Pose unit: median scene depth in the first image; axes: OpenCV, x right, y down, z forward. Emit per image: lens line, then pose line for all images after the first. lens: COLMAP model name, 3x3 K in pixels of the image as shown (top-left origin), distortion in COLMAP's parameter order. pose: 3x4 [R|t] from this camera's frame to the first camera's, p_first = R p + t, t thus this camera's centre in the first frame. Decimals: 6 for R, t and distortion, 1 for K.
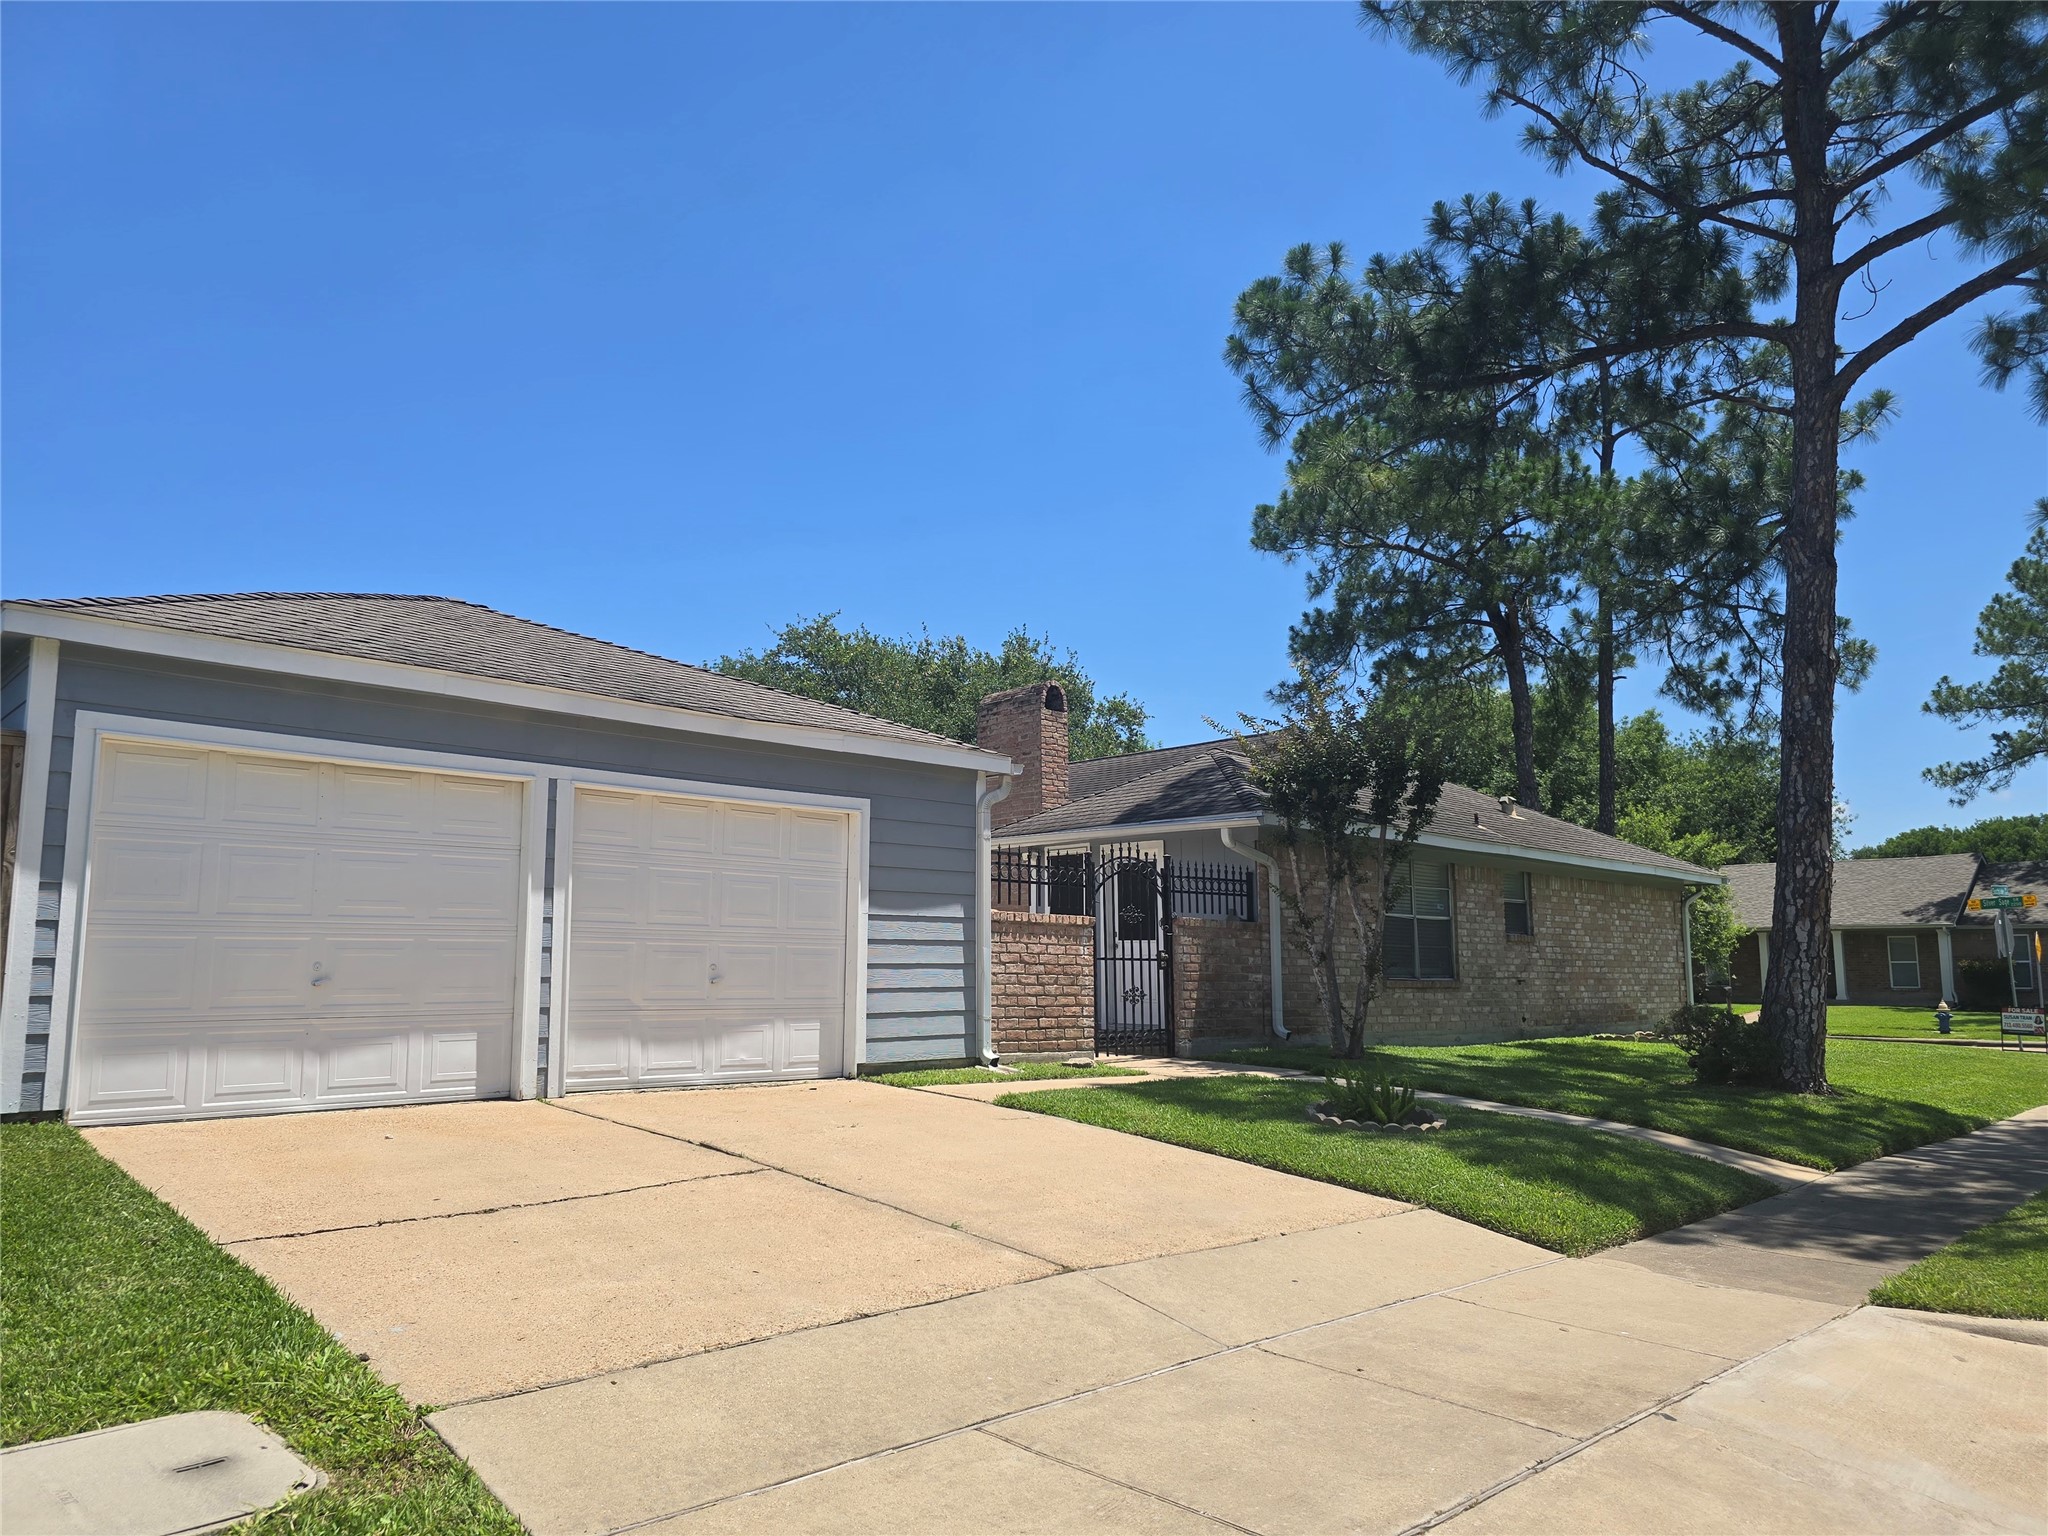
lens RADIAL K [[1434.4, 0, 1022.8], [0, 1434.4, 786.6], [0, 0, 1]] dist [0.056185, -0.049070]
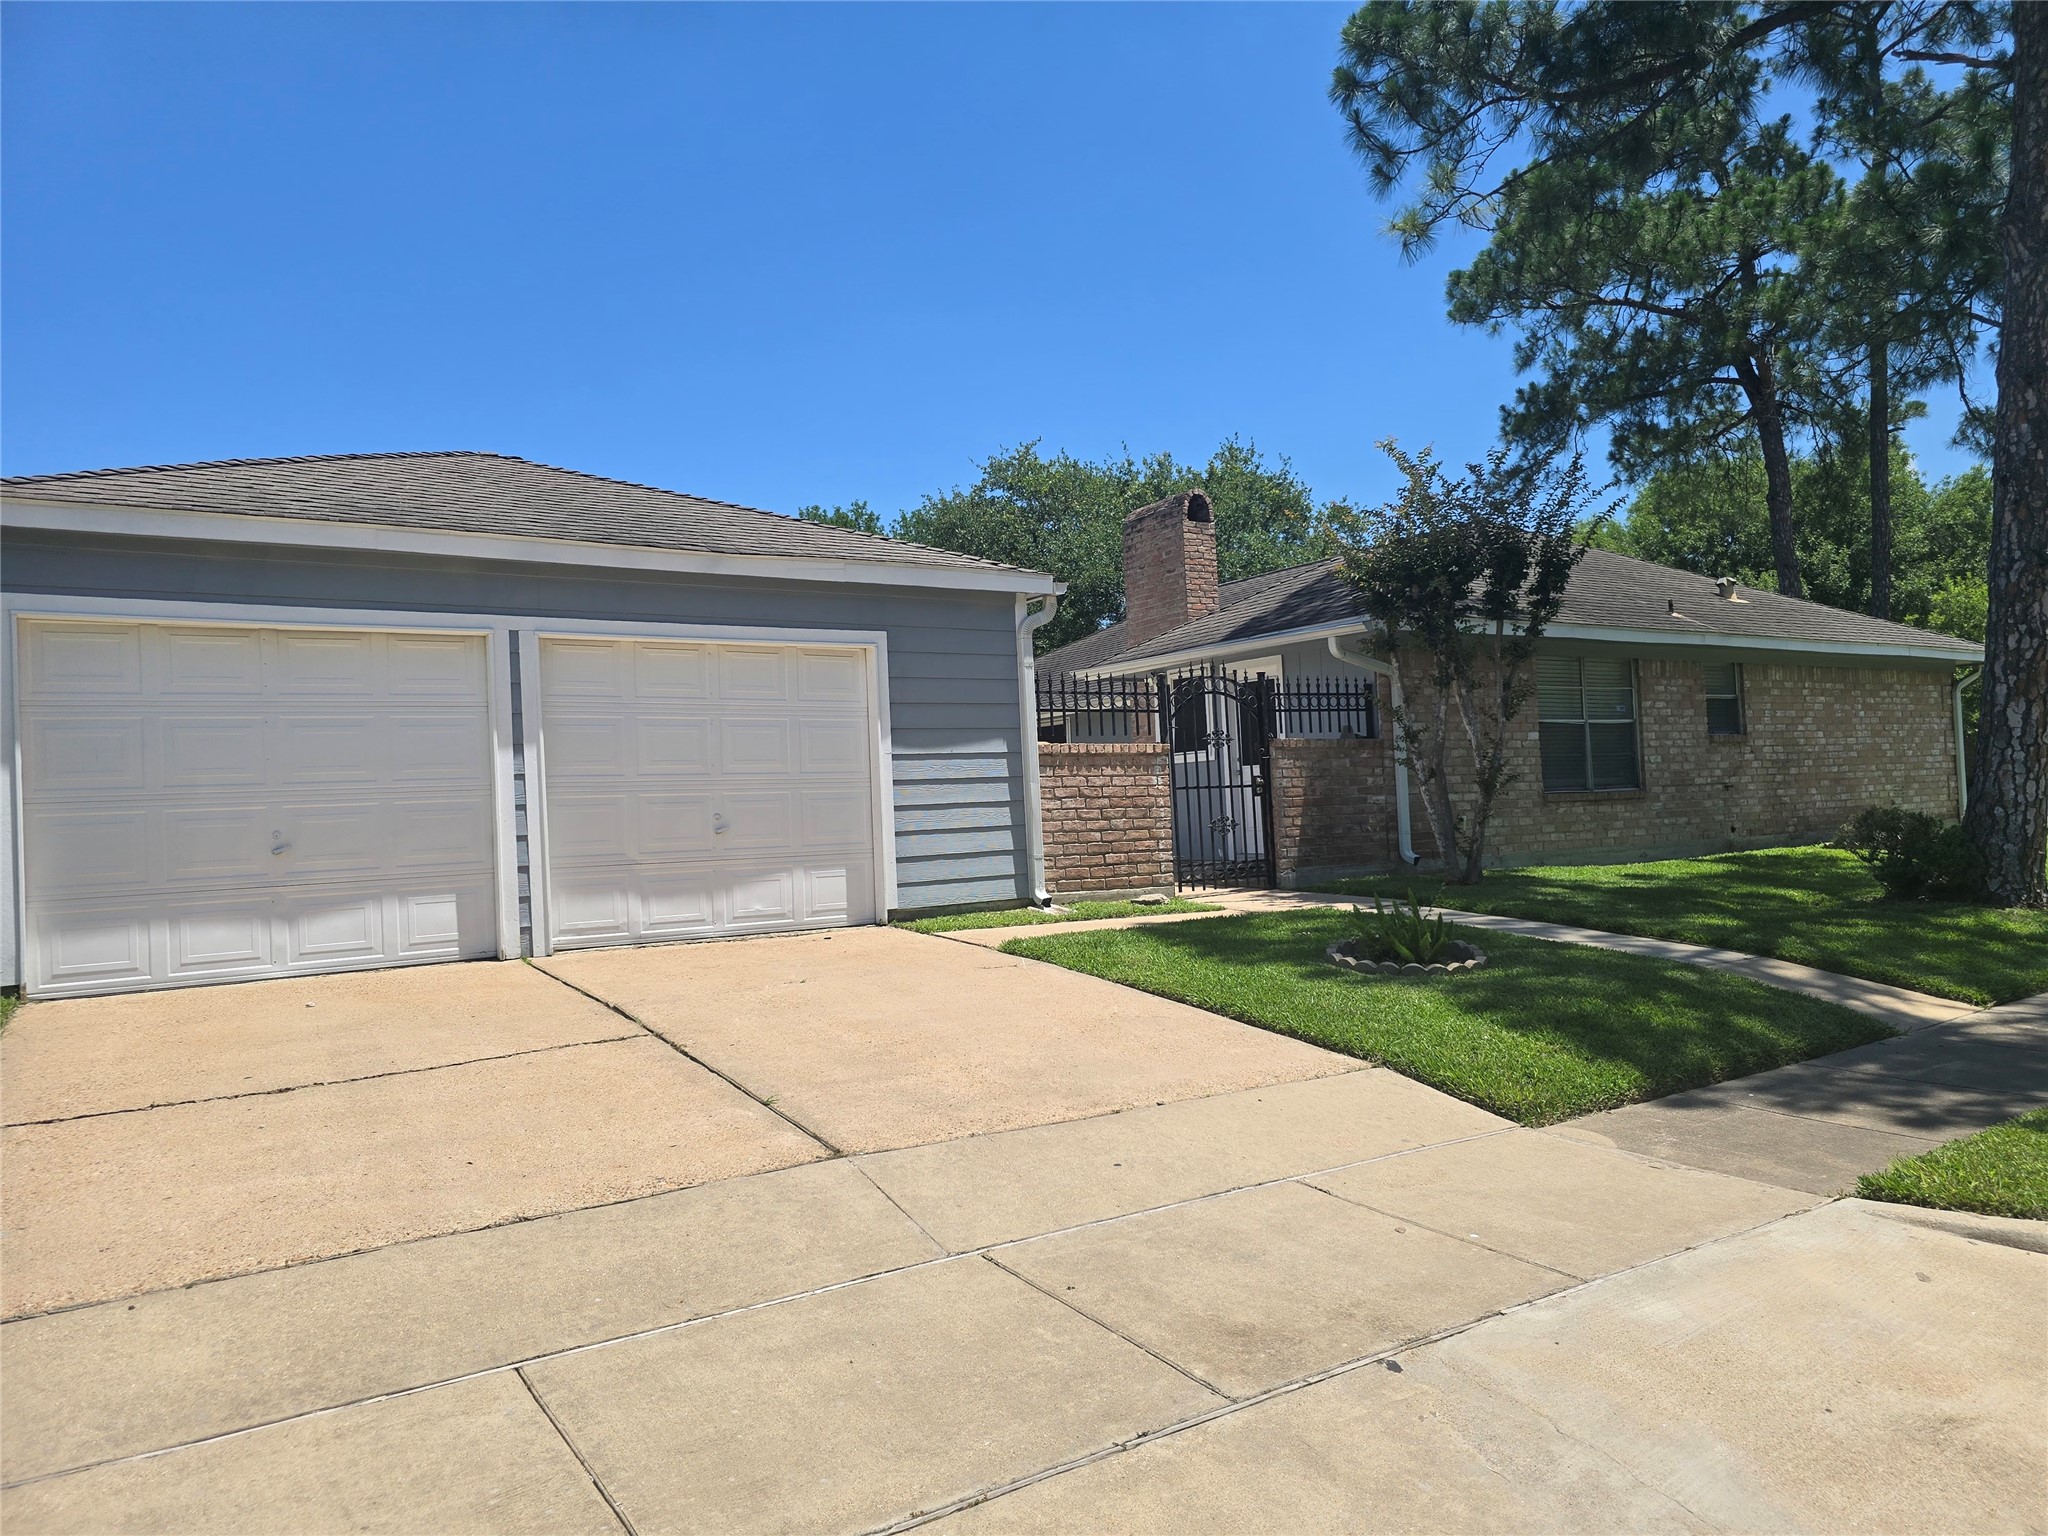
lens RADIAL K [[1437.1, 0, 1024.0], [0, 1437.1, 768.0], [0, 0, 1]] dist [0.052452, -0.048637]
pose [[0.980500, -0.048308, -0.190492, 0.148760], [0.068041, 0.992814, 0.098445, 0.010770], [0.184367, -0.109486, 0.976740, 0.089304]]
